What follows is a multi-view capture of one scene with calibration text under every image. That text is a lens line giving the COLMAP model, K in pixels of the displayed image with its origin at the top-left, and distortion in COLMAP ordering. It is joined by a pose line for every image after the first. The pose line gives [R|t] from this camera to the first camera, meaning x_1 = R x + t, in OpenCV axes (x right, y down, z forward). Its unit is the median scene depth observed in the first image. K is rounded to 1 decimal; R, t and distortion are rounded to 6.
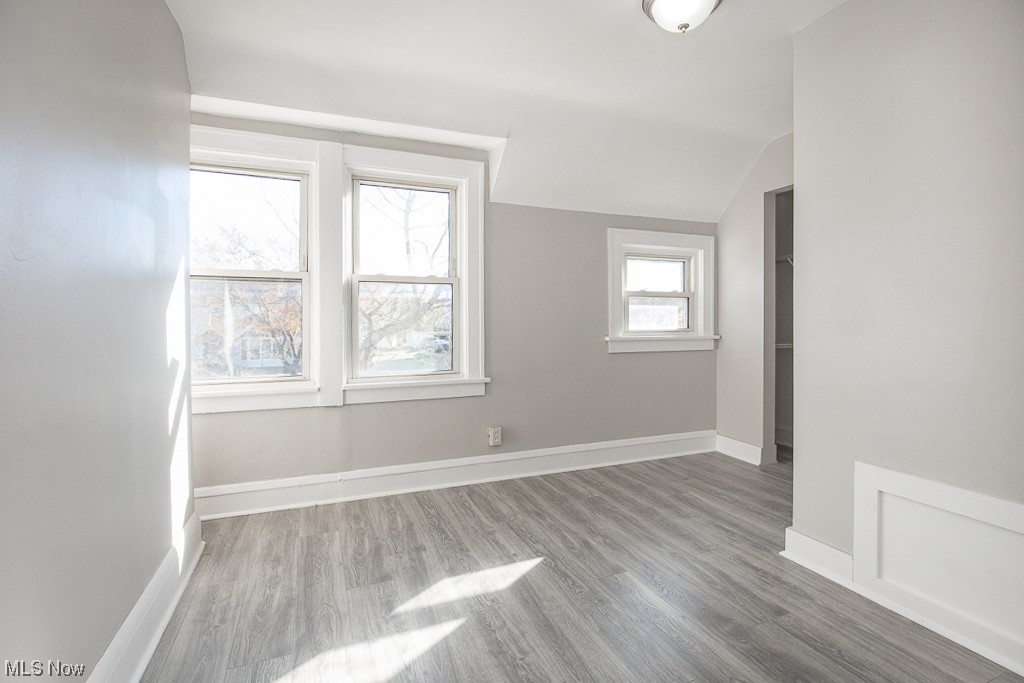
lens RADIAL K [[471.1, 0, 509.4], [0, 471.1, 335.9], [0, 0, 1]] dist [0.005445, 0.000895]
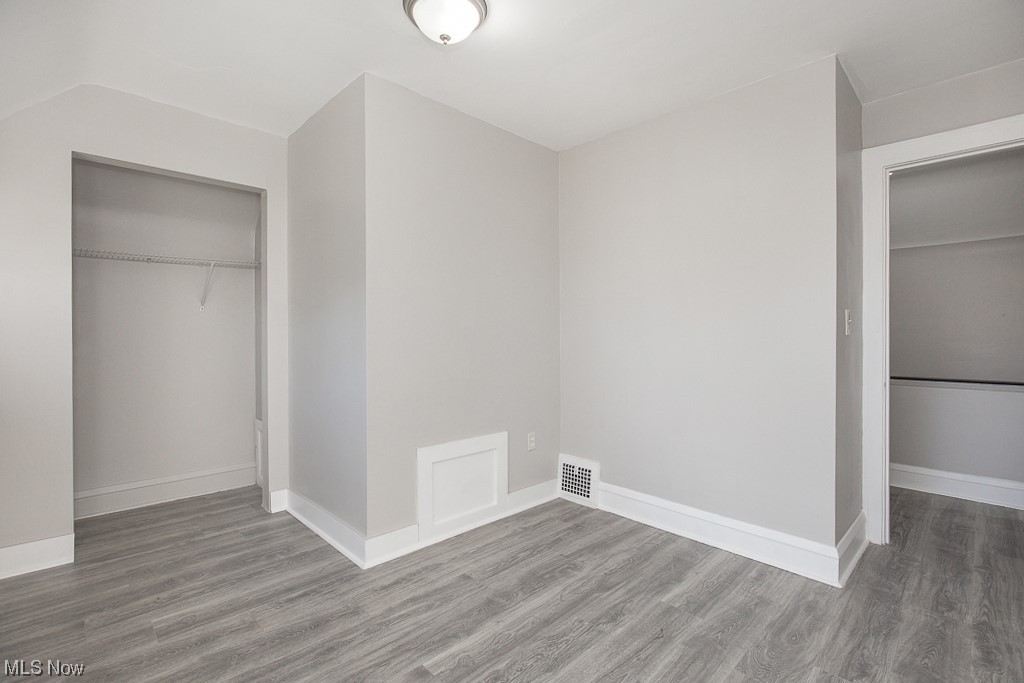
lens RADIAL K [[471.1, 0, 520.5], [0, 471.1, 339.8], [0, 0, 1]] dist [0.005445, 0.000895]
pose [[-0.379113, -0.003409, 0.925344, -0.572370], [0.028313, 0.999482, 0.015282, -0.044310], [-0.924917, 0.031993, -0.378820, 1.226949]]
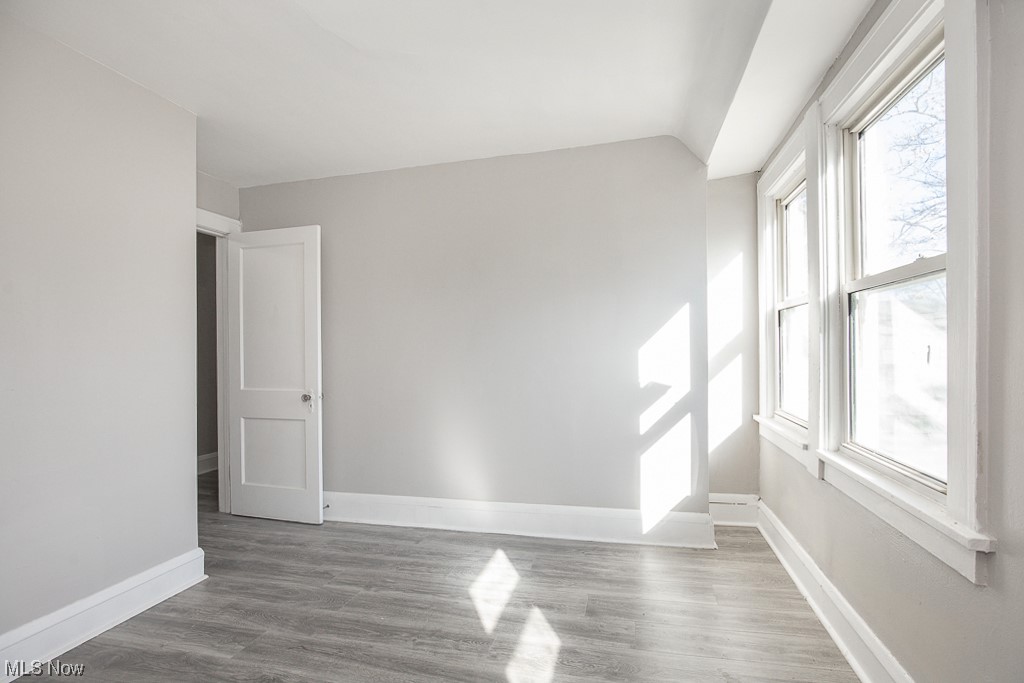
lens RADIAL K [[471.1, 0, 513.0], [0, 471.1, 348.6], [0, 0, 1]] dist [0.005445, 0.000895]
pose [[-0.597604, 0.004225, -0.801780, 0.688241], [-0.006112, 0.999933, 0.009825, -0.066145], [0.801768, 0.010773, -0.597539, 1.560309]]
